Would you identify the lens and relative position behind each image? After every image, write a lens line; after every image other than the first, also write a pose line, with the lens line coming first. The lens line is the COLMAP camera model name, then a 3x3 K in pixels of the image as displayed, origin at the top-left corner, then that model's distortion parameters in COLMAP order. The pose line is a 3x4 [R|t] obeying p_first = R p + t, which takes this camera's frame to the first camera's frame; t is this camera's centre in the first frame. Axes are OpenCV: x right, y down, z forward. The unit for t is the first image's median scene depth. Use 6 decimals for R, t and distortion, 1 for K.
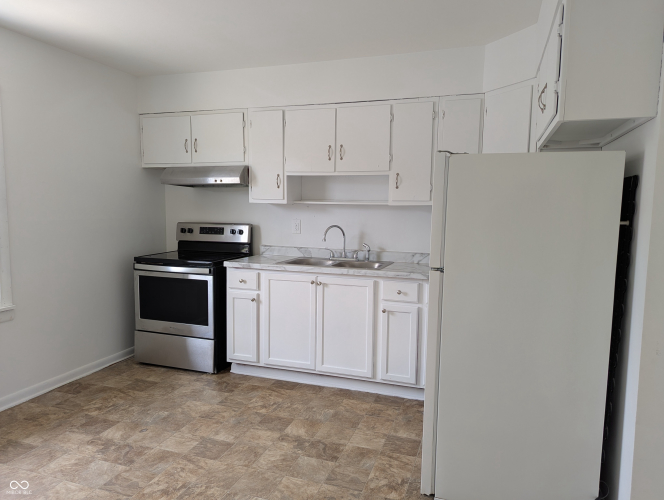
lens RADIAL K [[467.3, 0, 334.6], [0, 467.3, 253.0], [0, 0, 1]] dist [0.075924, -0.065739]
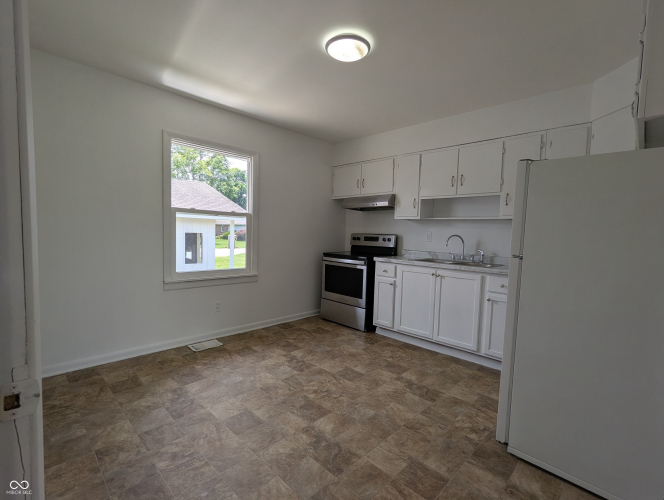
lens RADIAL K [[317.2, 0, 332.5], [0, 317.2, 252.6], [0, 0, 1]] dist [0.002842, 0.001617]
pose [[0.901690, 0.040858, -0.430447, 0.081391], [-0.060976, 0.997592, -0.033039, 0.045823], [0.428061, 0.056038, 0.902011, 0.030241]]
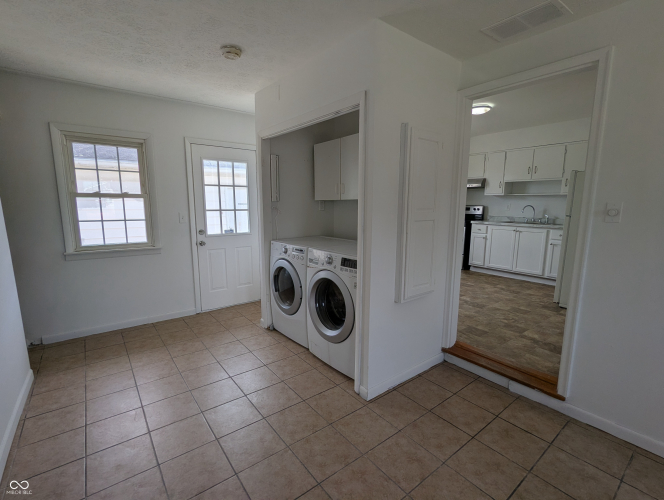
lens RADIAL K [[317.2, 0, 332.5], [0, 317.2, 252.6], [0, 0, 1]] dist [0.002842, 0.001617]
pose [[0.836210, 0.077307, -0.542934, 0.055884], [-0.049523, 0.996614, 0.065633, 0.106860], [0.546169, -0.027995, 0.837207, -0.701640]]
